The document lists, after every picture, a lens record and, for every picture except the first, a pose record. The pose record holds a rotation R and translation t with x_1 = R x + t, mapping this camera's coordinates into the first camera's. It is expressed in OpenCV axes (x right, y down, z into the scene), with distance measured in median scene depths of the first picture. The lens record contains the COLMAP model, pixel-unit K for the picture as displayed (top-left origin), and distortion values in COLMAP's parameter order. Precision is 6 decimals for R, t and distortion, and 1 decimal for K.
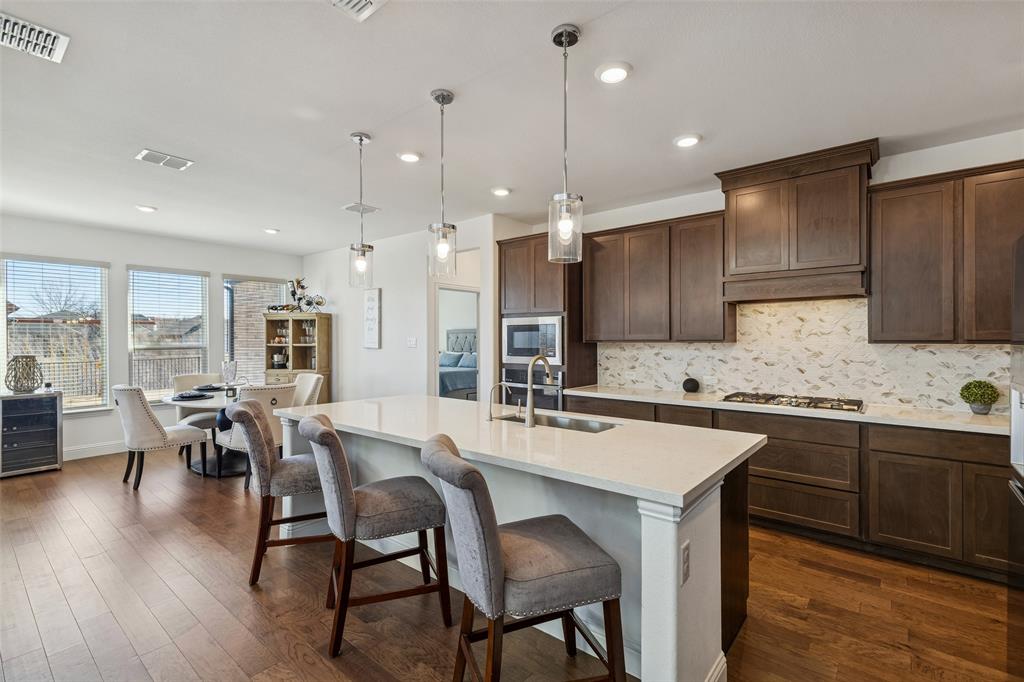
lens RADIAL K [[464.8, 0, 514.4], [0, 464.8, 338.0], [0, 0, 1]] dist [0.006982, -0.000386]
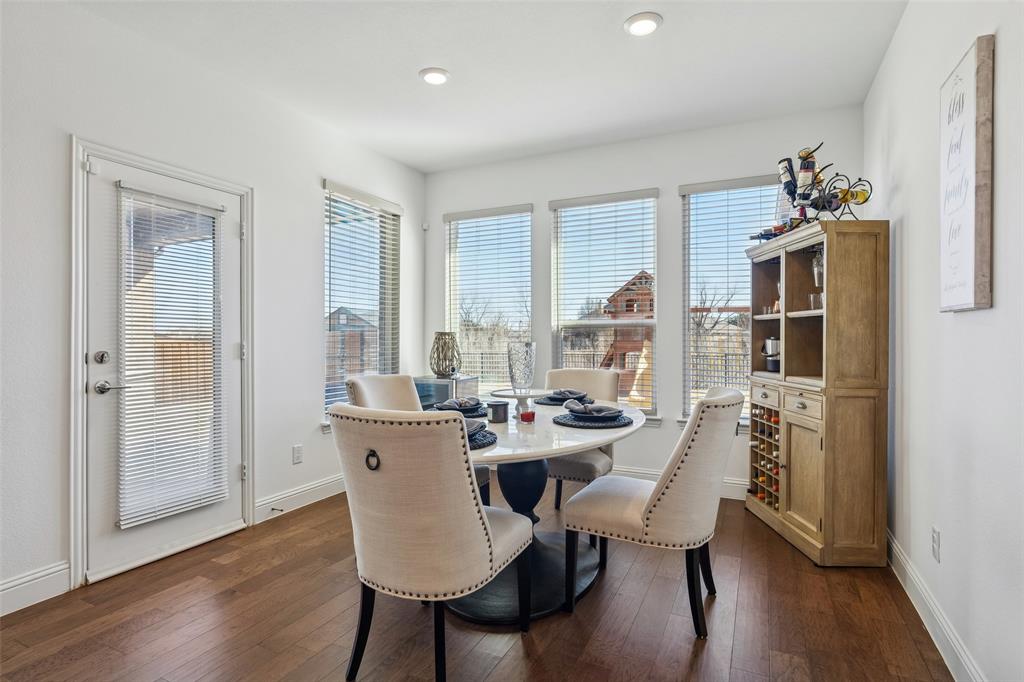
lens RADIAL K [[522.5, 0, 512.0], [0, 522.5, 341.0], [0, 0, 1]] dist [-0.001064, -0.000534]
pose [[0.238652, 0.004347, -0.971095, -0.091123], [0.003957, 0.999977, 0.005449, 0.033779], [0.971097, -0.005143, 0.238629, 0.658796]]
